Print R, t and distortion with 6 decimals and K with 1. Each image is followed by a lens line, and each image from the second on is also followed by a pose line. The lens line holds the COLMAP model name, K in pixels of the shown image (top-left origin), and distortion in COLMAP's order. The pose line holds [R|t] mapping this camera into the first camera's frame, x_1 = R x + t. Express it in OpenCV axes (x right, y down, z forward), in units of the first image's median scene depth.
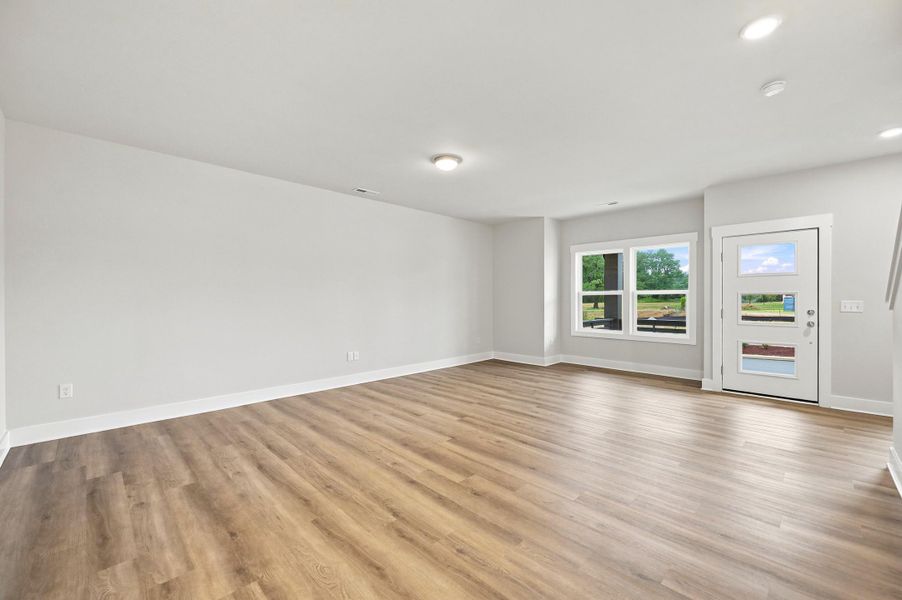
lens RADIAL K [[364.3, 0, 464.1], [0, 364.3, 303.3], [0, 0, 1]] dist [0.000007, 0.000500]
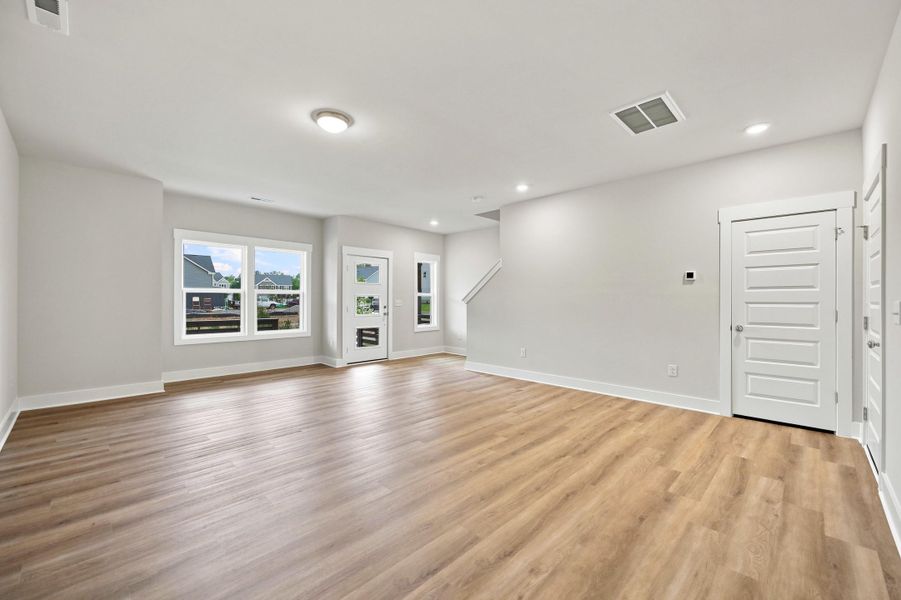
lens RADIAL K [[363.9, 0, 440.8], [0, 363.9, 302.7], [0, 0, 1]] dist [0.000007, 0.000500]
pose [[0.025164, -0.005090, 0.999670, -1.299440], [0.008208, 0.999954, 0.004885, -0.002319], [-0.999650, 0.008082, 0.025204, 1.184806]]
